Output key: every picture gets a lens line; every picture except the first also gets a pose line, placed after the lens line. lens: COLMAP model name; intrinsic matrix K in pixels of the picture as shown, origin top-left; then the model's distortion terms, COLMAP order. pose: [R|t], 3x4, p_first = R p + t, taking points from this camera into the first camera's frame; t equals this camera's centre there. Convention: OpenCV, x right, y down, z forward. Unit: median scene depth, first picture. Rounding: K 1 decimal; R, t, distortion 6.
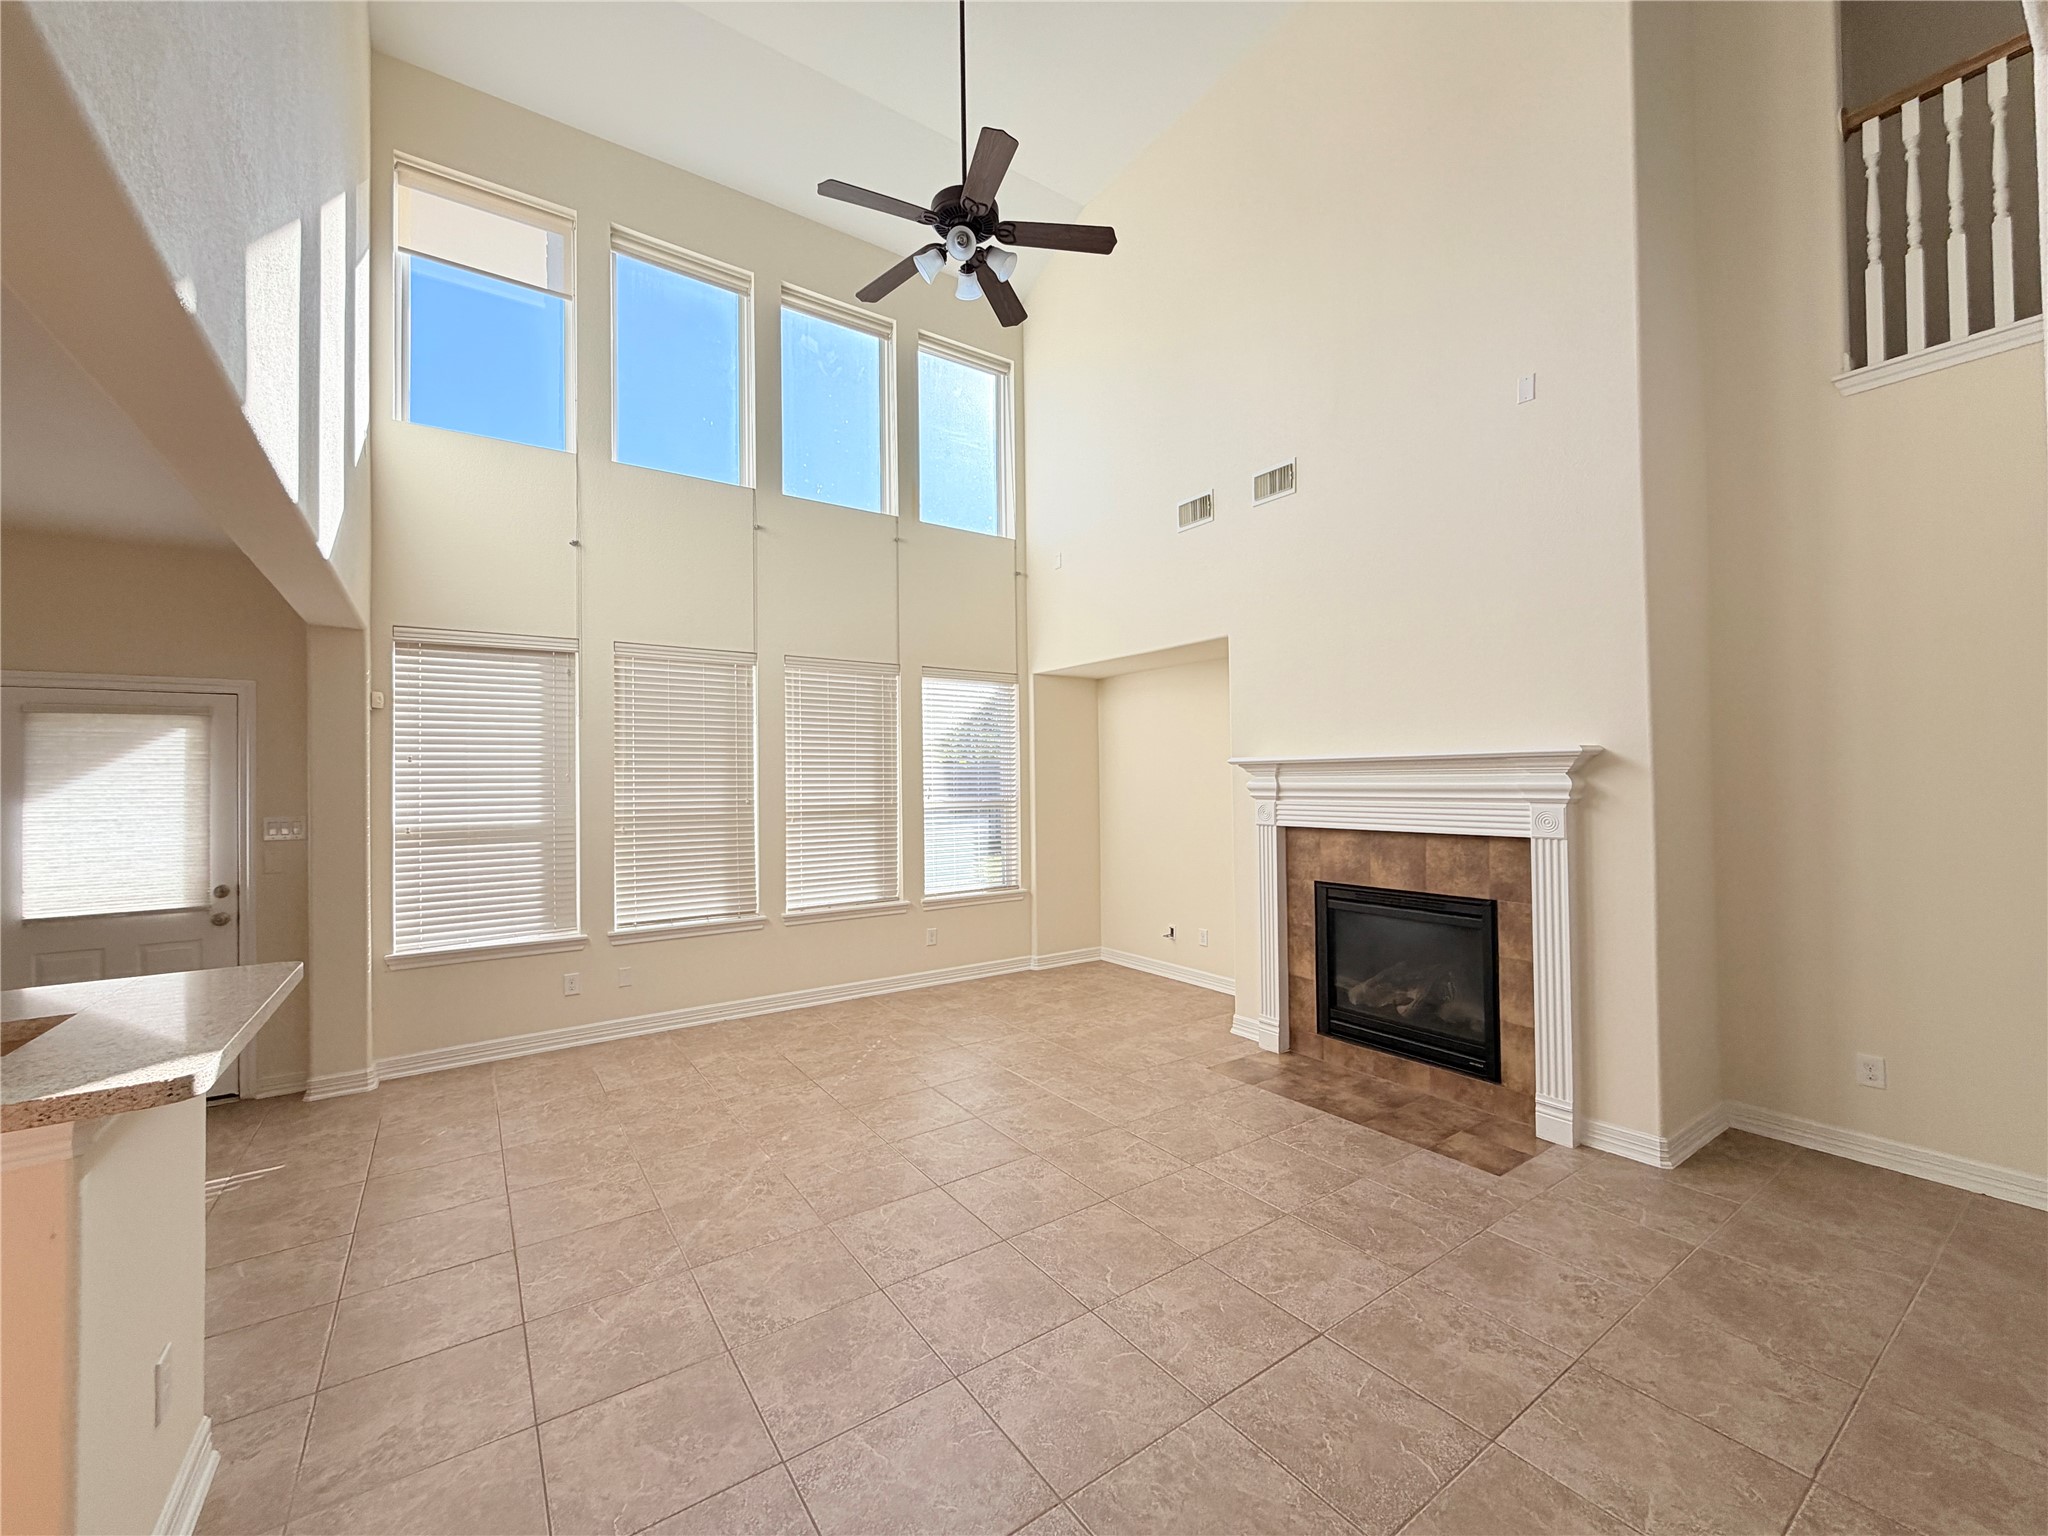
lens RADIAL K [[814.6, 0, 1017.8], [0, 814.6, 770.3], [0, 0, 1]] dist [-0.000647, -0.000136]
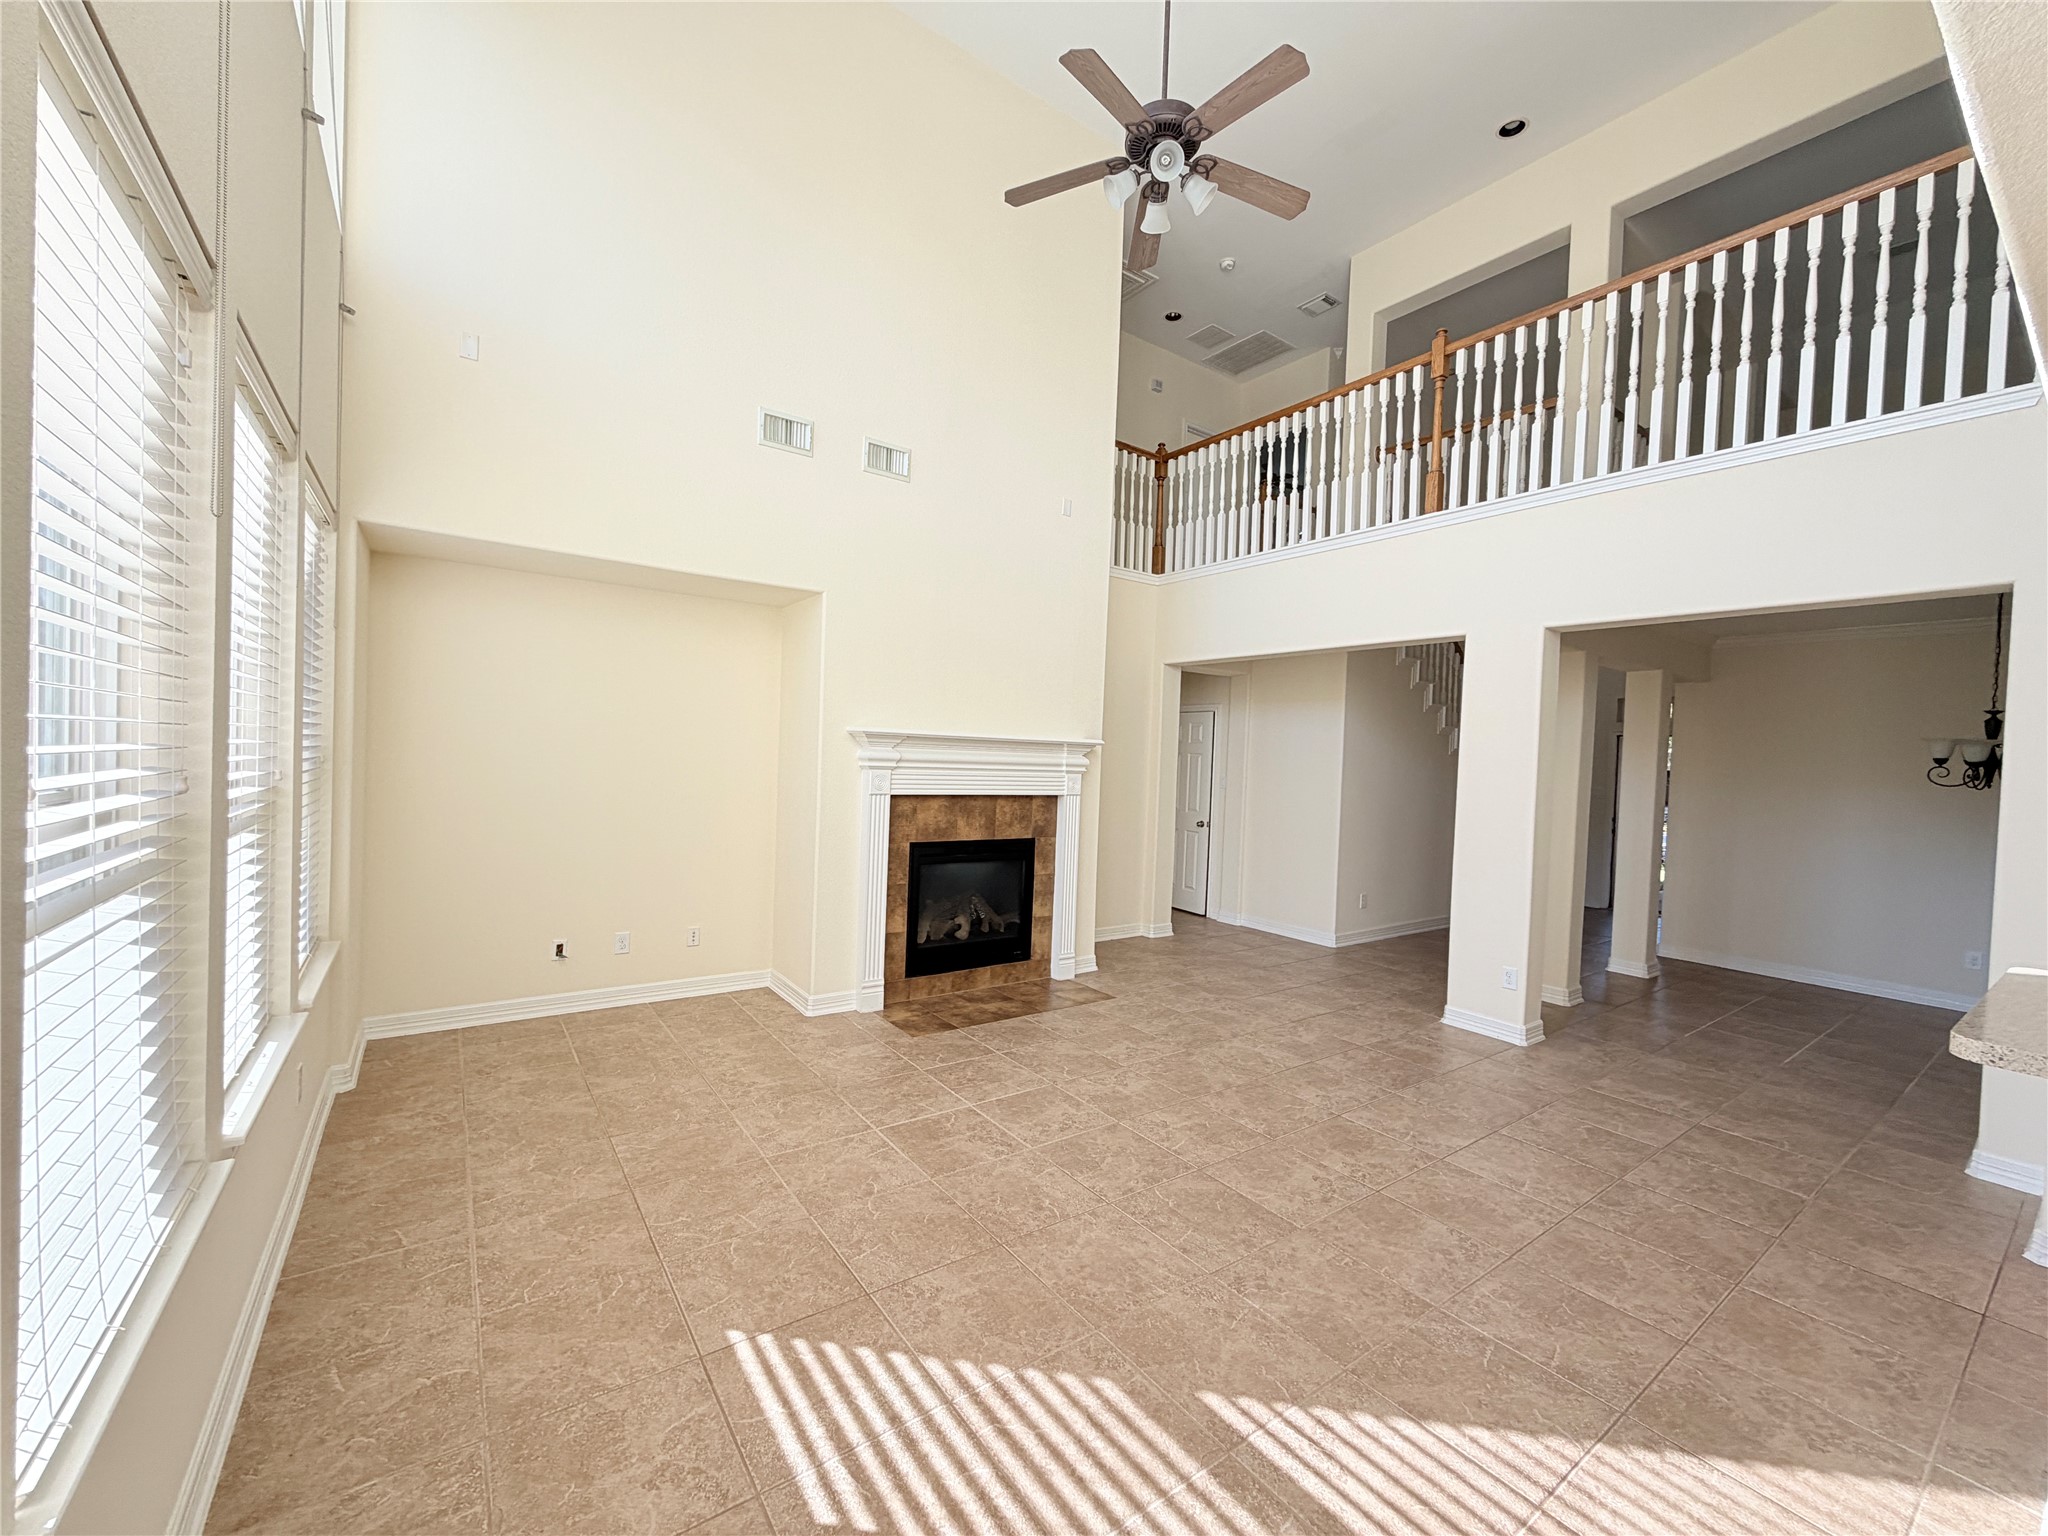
lens RADIAL K [[814.6, 0, 1017.8], [0, 814.6, 770.3], [0, 0, 1]] dist [-0.000647, -0.000136]
pose [[-0.010288, -0.010275, 0.999894, -0.840229], [-0.051010, 0.998651, 0.009737, 0.020933], [-0.998645, -0.050904, -0.010798, 0.976614]]
